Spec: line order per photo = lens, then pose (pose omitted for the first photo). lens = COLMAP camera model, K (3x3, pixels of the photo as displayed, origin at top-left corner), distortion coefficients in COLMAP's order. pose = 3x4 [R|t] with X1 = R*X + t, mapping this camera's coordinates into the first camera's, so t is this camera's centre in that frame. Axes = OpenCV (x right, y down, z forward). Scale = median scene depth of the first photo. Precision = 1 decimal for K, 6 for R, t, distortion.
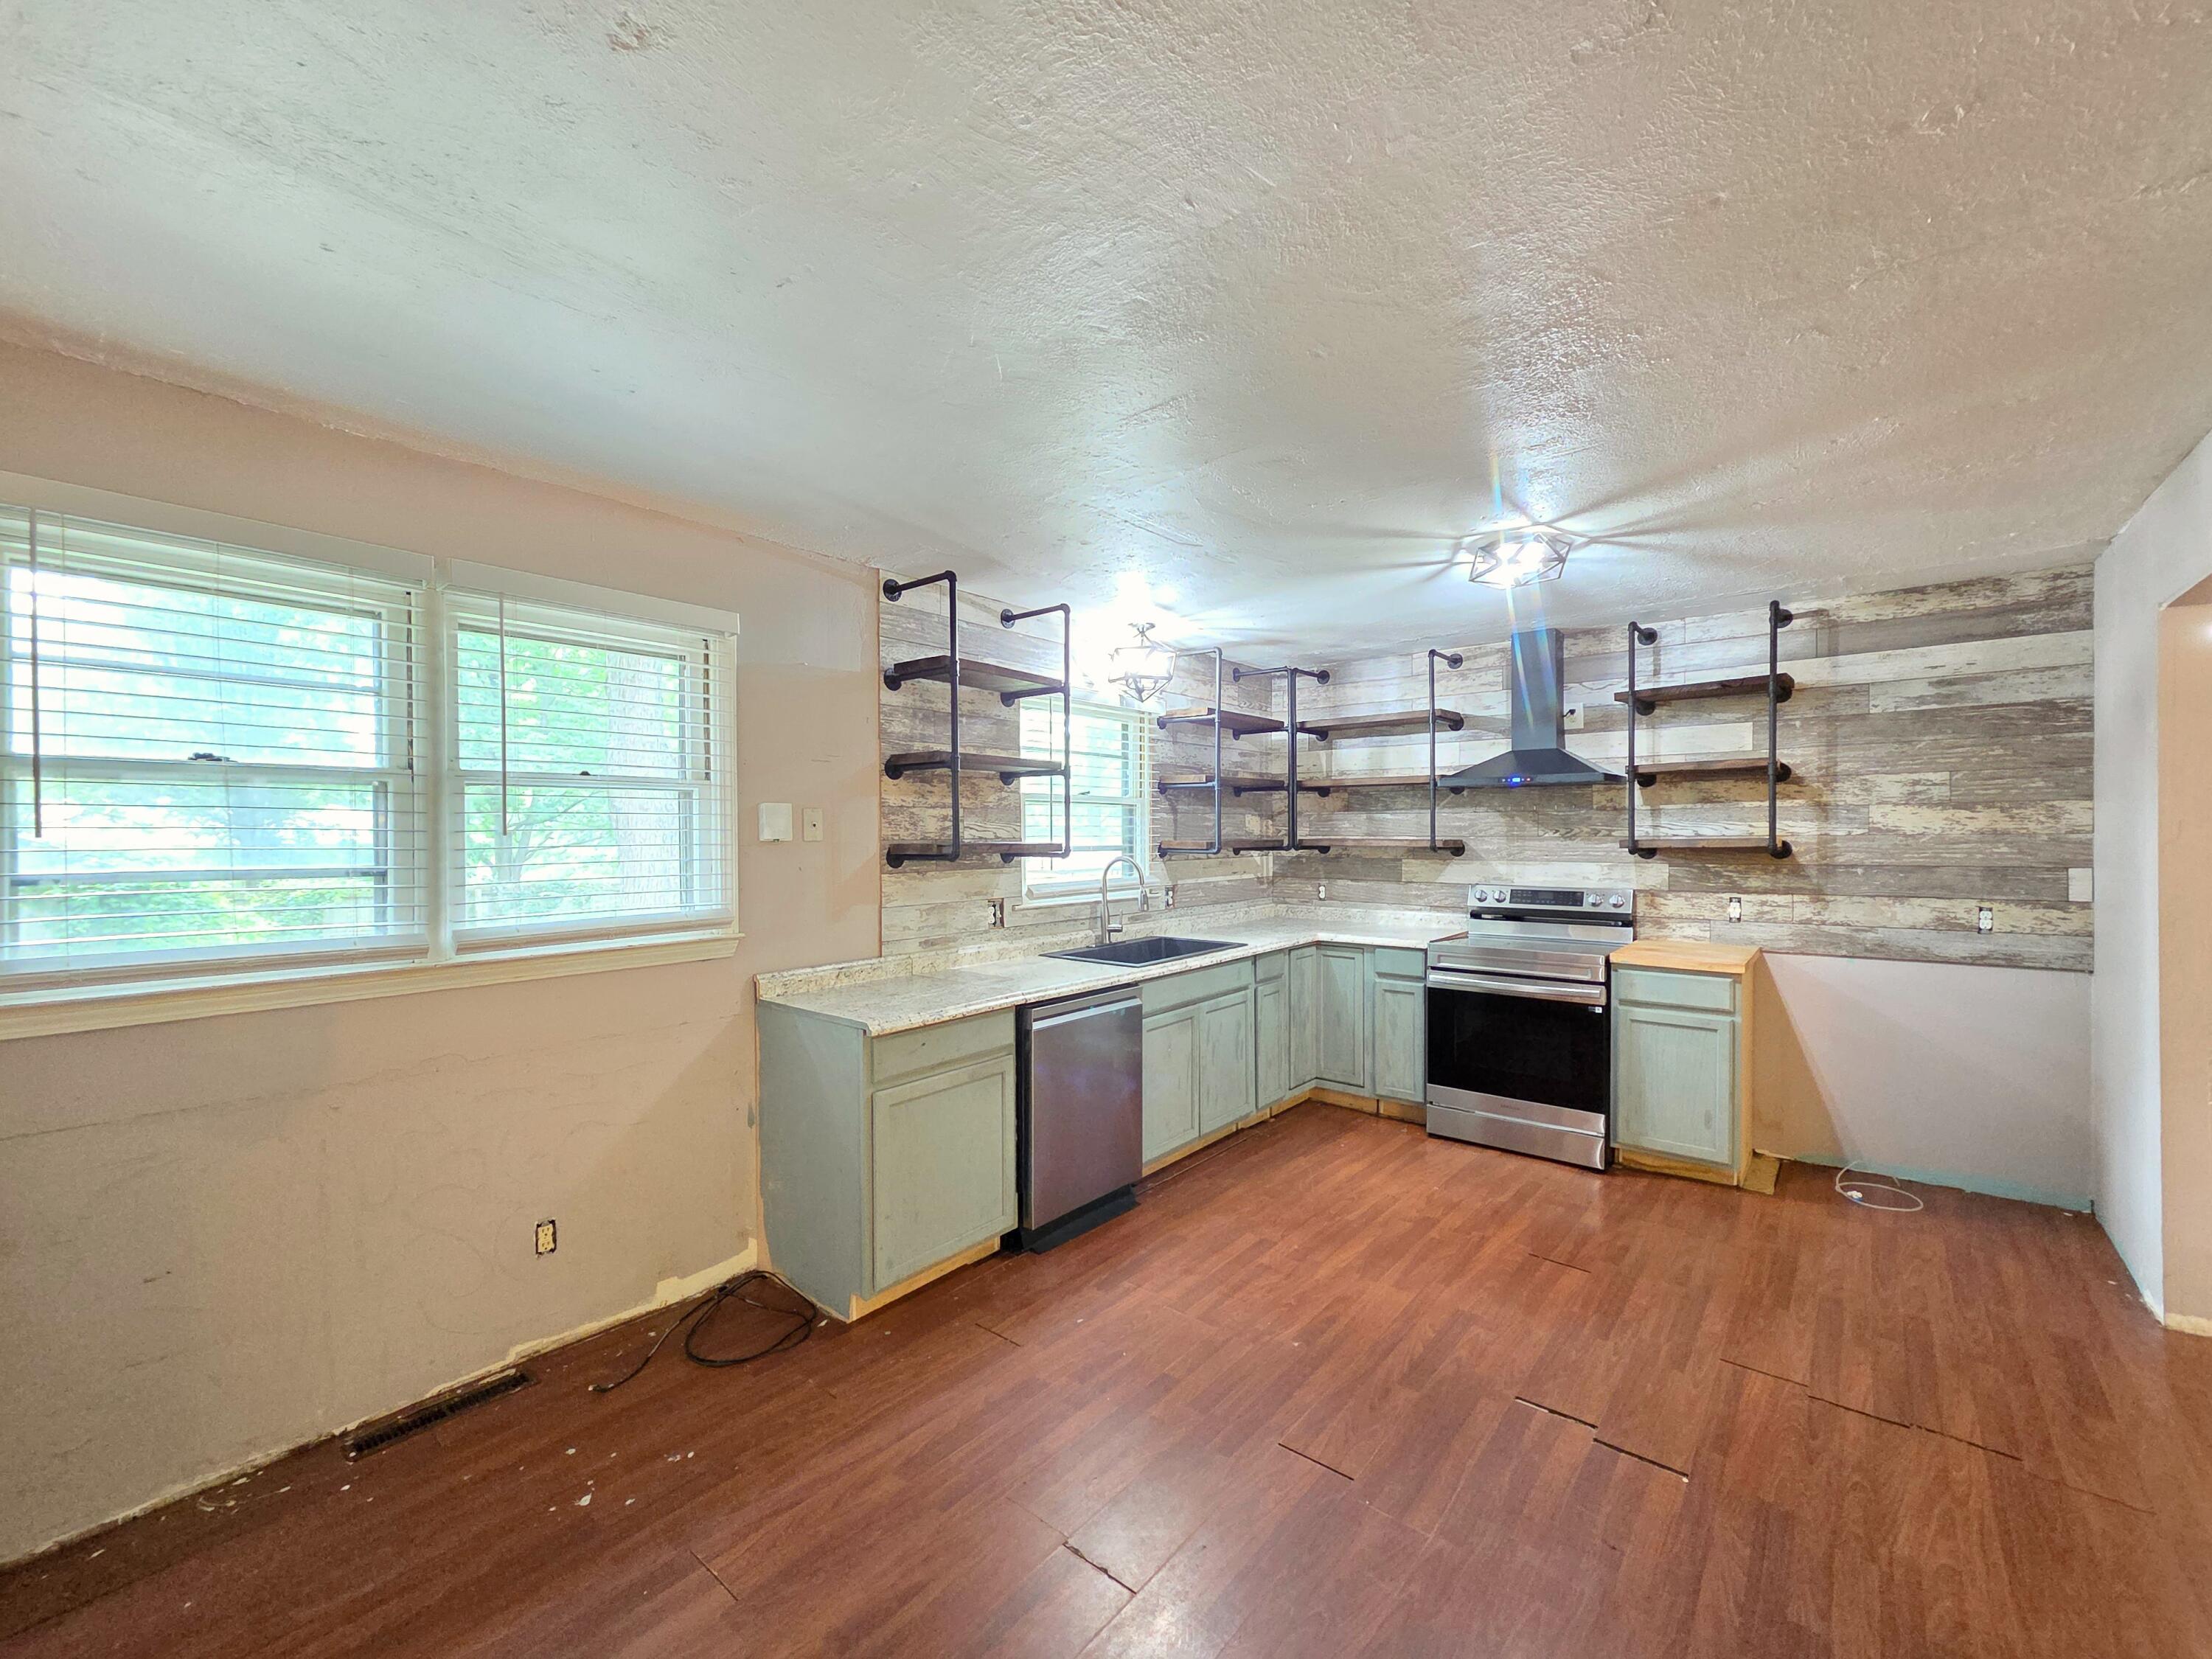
lens RADIAL K [[903.1, 0, 1126.7], [0, 903.1, 839.2], [0, 0, 1]] dist [0.006635, -0.000210]
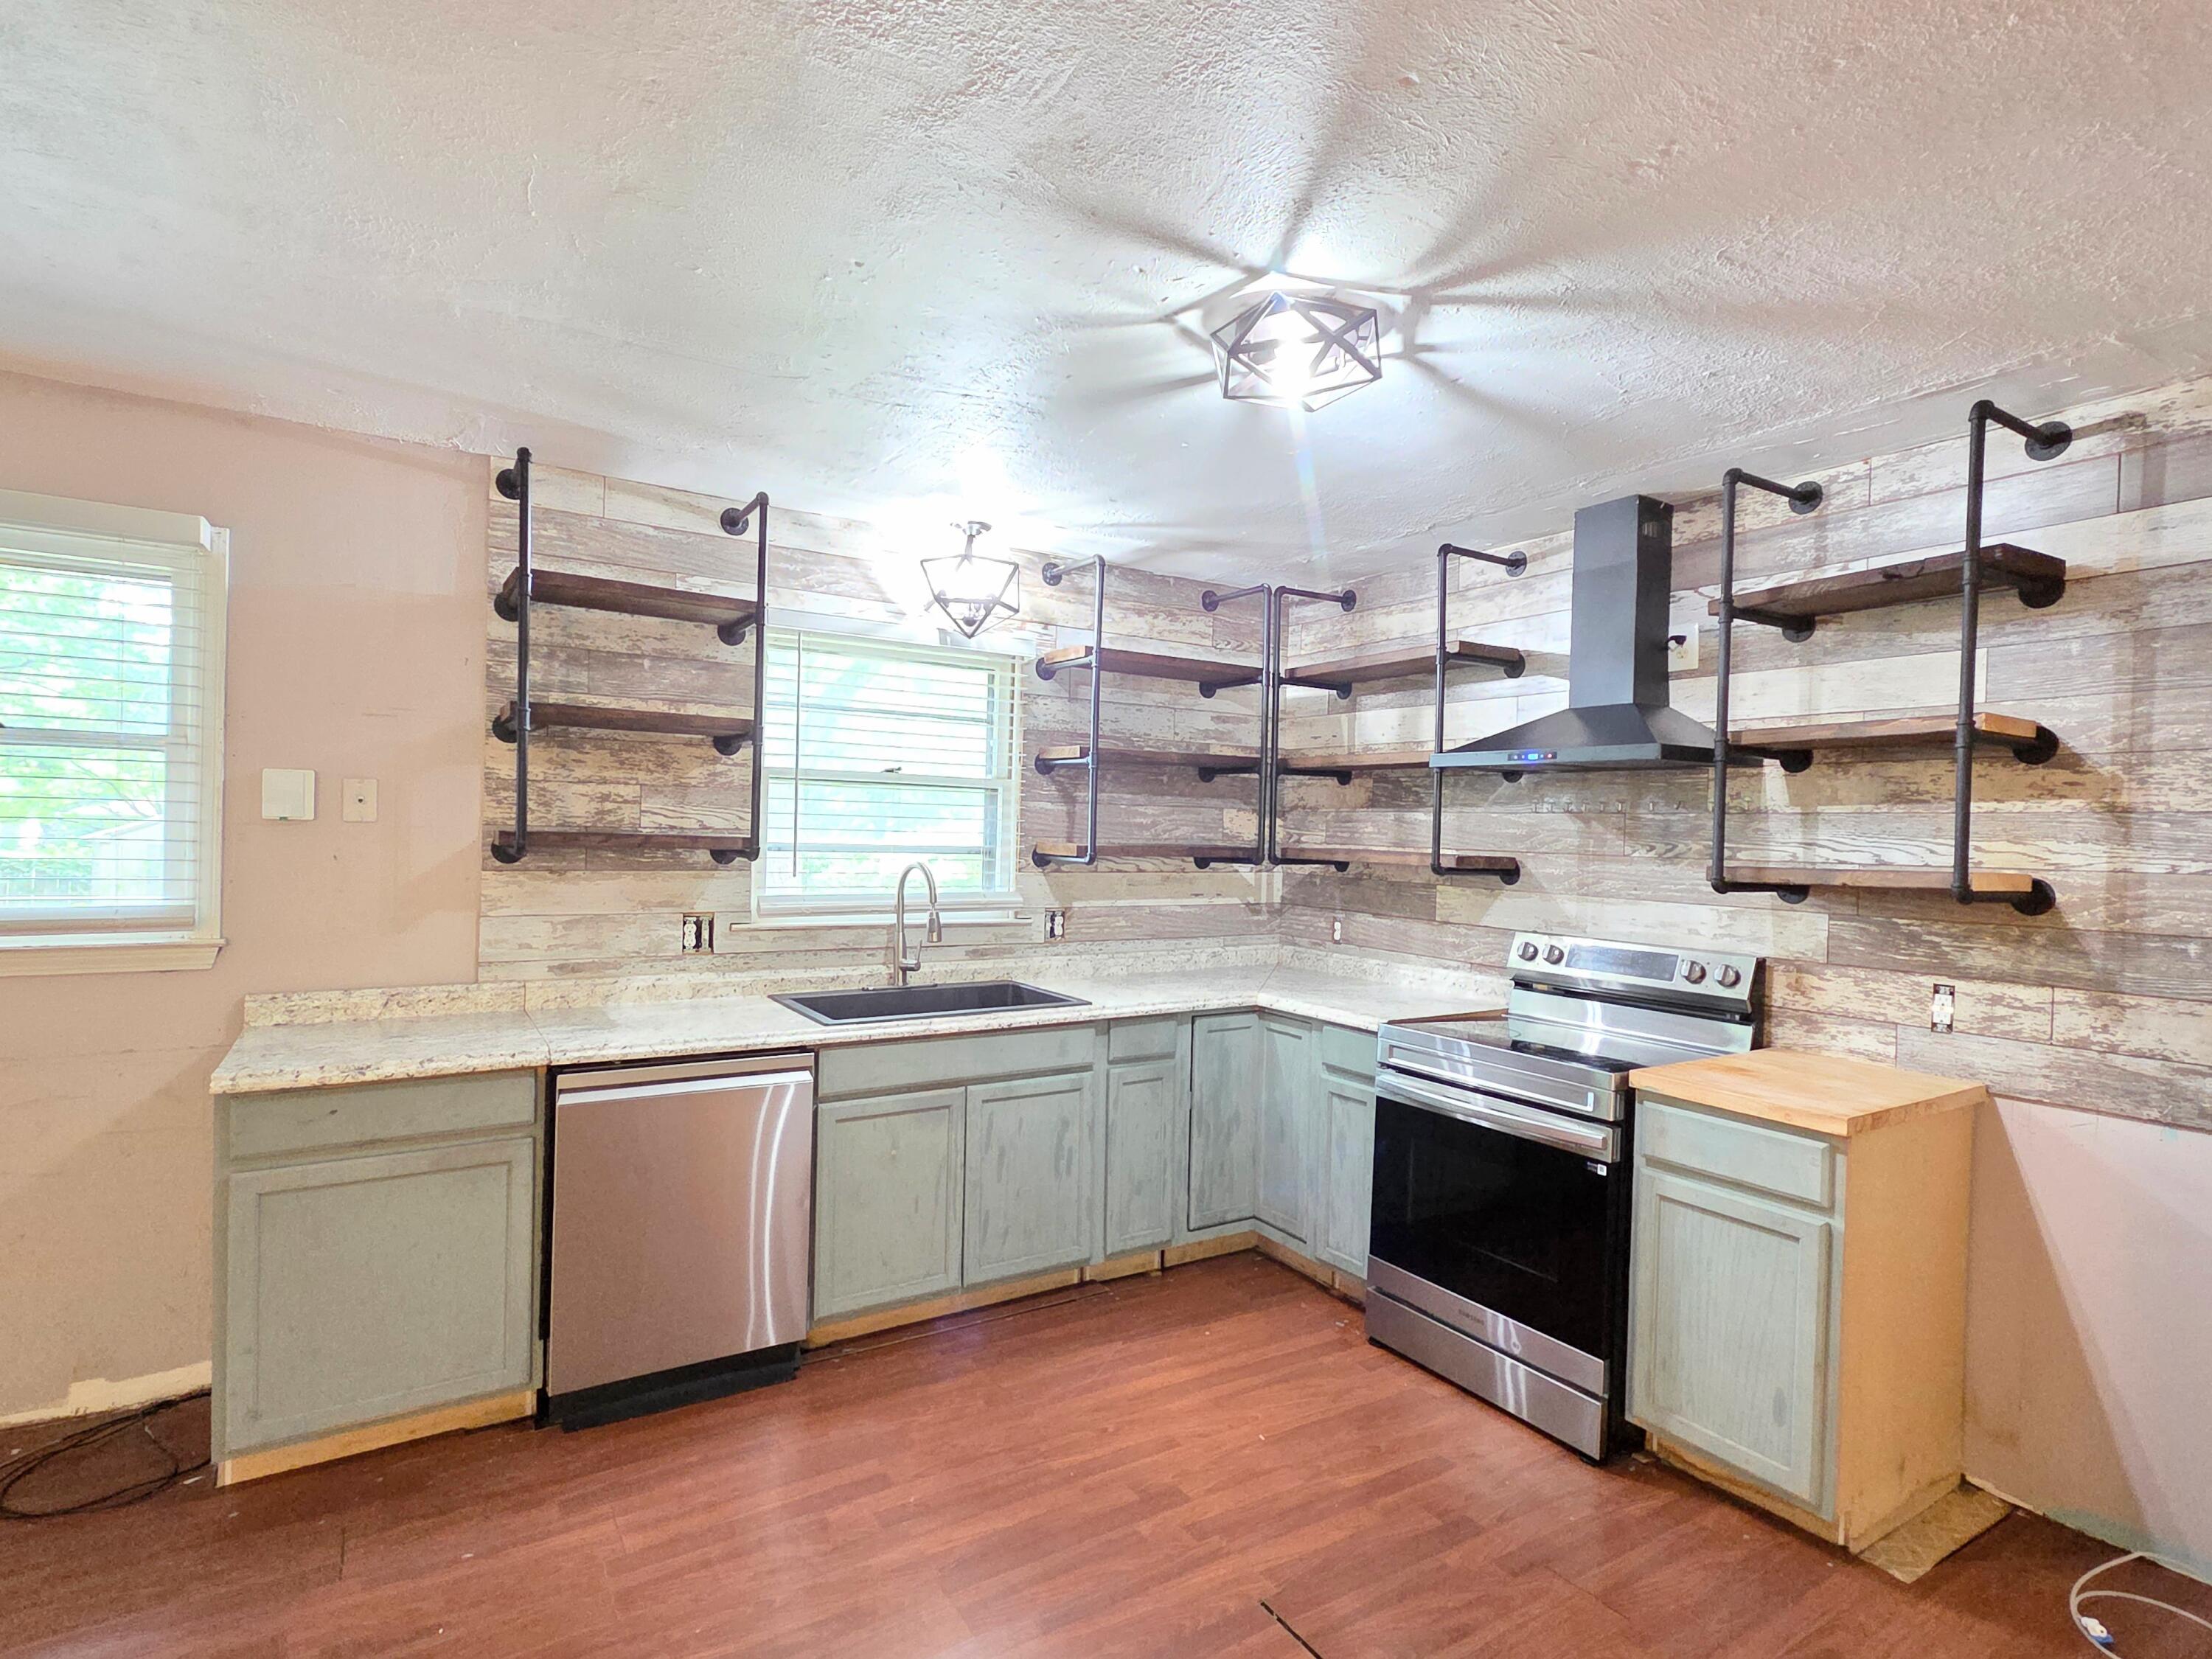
lens RADIAL K [[1128.6, 0, 1129.1], [0, 1128.6, 841.1], [0, 0, 1]] dist [0.005230, 0.001121]
pose [[0.951202, 0.032772, -0.306823, 0.437668], [-0.033318, 0.999439, 0.003458, -0.005161], [0.306764, 0.006934, 0.951760, 0.243344]]
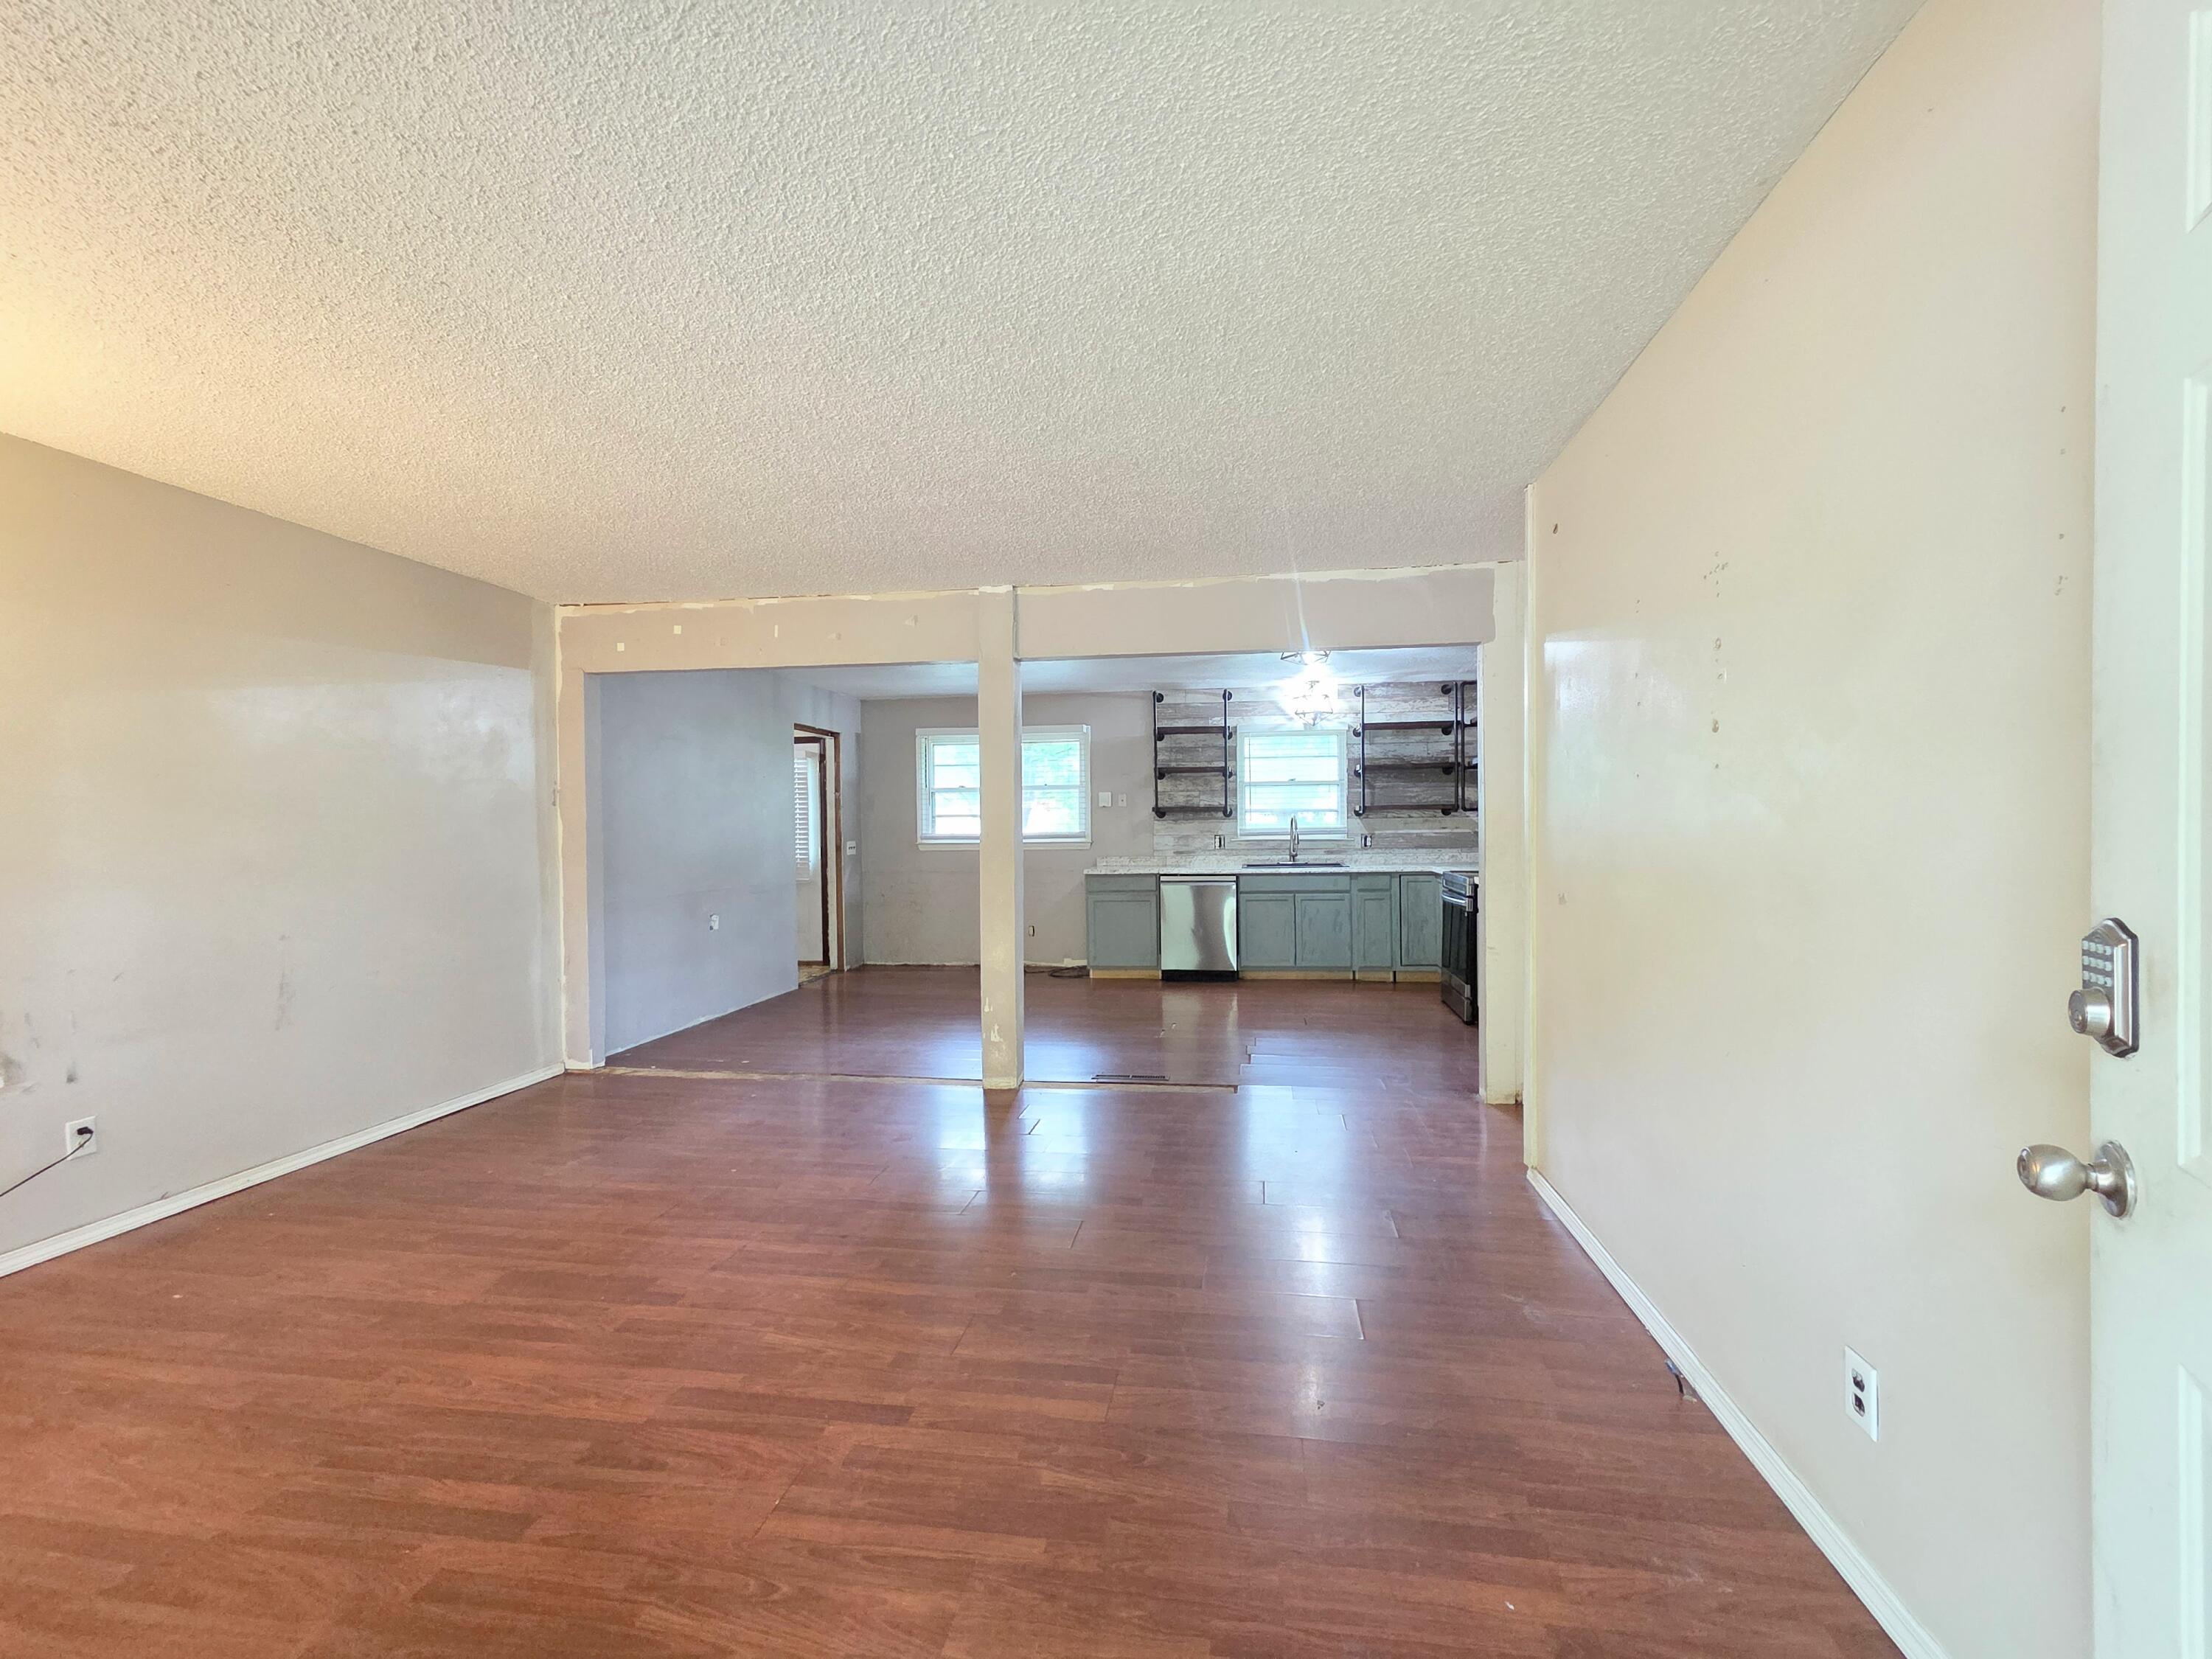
lens RADIAL K [[903.1, 0, 1126.7], [0, 903.1, 839.2], [0, 0, 1]] dist [0.006635, -0.000210]
pose [[0.514672, 0.015162, -0.857253, 1.454028], [0.003200, 0.999803, 0.019604, 0.034197], [0.857381, -0.012833, 0.514522, -0.227838]]
